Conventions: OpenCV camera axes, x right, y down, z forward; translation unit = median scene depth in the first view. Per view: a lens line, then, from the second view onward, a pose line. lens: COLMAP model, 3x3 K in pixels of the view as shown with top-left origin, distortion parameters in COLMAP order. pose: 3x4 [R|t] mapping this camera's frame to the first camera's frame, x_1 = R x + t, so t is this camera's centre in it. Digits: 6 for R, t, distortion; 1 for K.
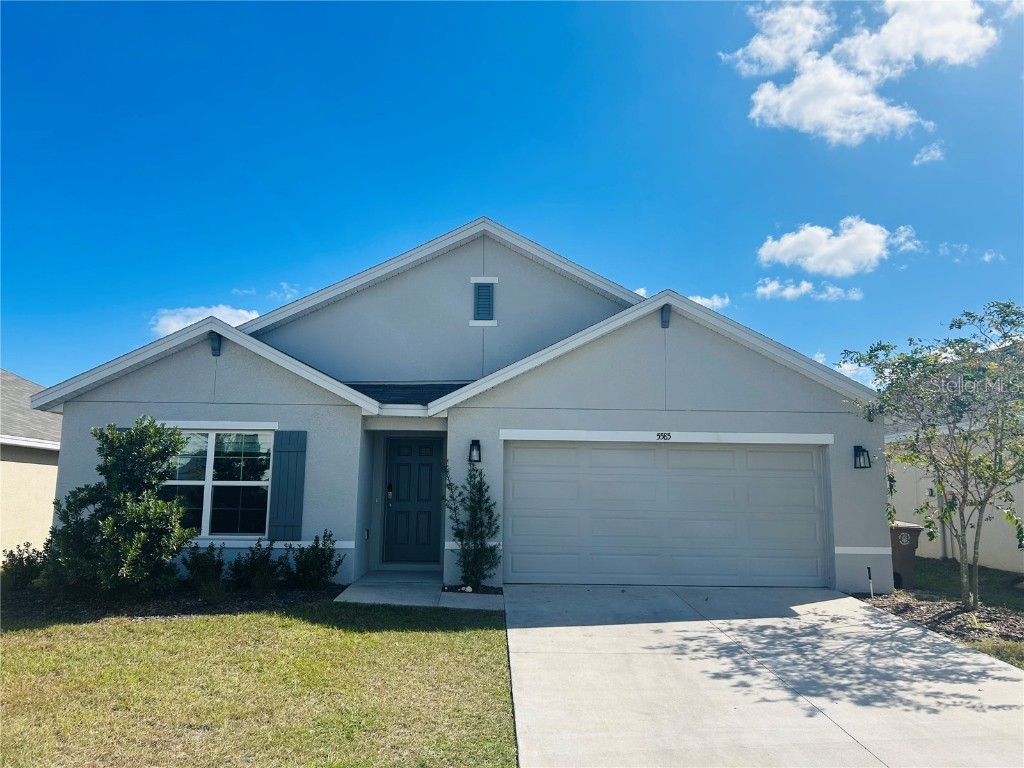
lens RADIAL K [[768.4, 0, 512.0], [0, 768.4, 384.0], [0, 0, 1]] dist [0.046266, -0.002525]
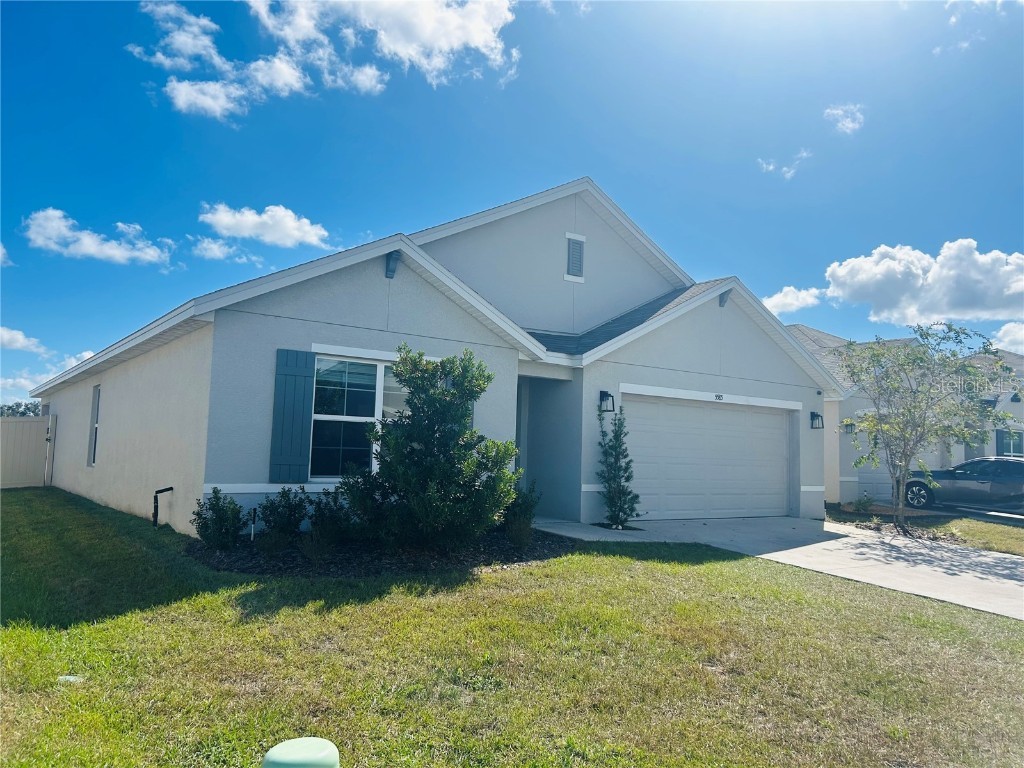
lens RADIAL K [[768.4, 0, 512.0], [0, 768.4, 384.0], [0, 0, 1]] dist [0.046266, -0.002525]
pose [[0.825248, 0.066574, 0.560833, -0.753194], [-0.106592, 0.993541, 0.038908, 0.034948], [-0.554620, -0.091889, 0.827014, 0.182775]]
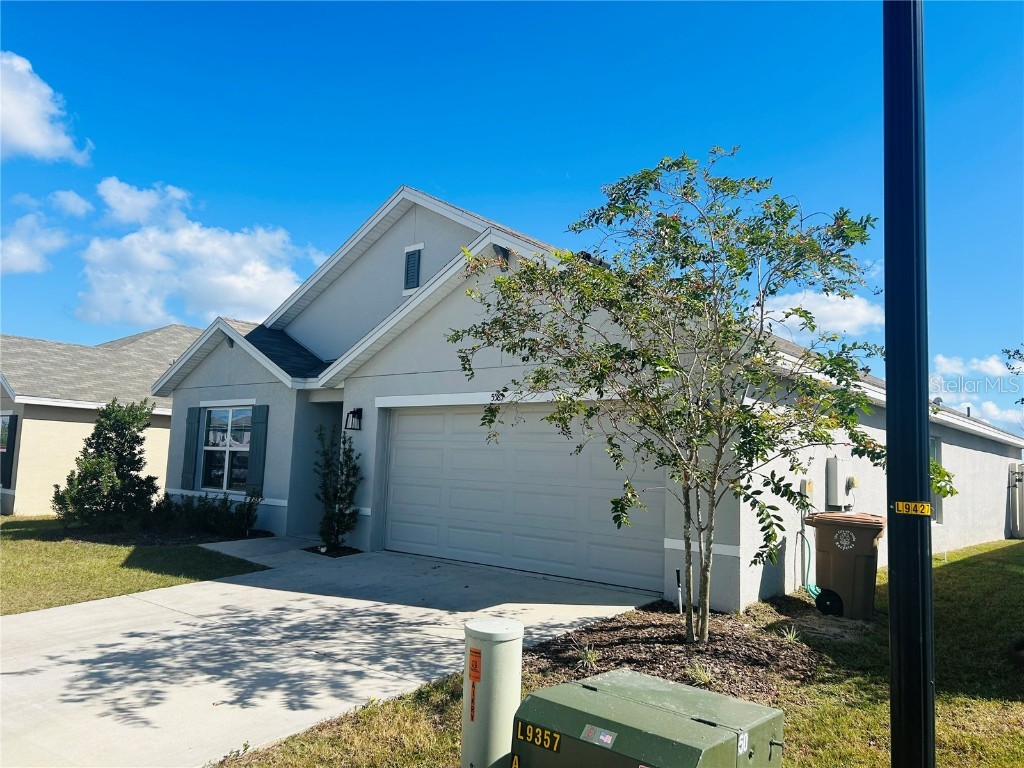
lens RADIAL K [[768.4, 0, 512.0], [0, 768.4, 384.0], [0, 0, 1]] dist [0.046266, -0.002525]
pose [[0.743585, -0.051422, -0.666661, 0.792003], [0.071659, 0.997425, 0.002992, 0.051519], [0.664790, -0.049997, 0.745355, 0.368033]]
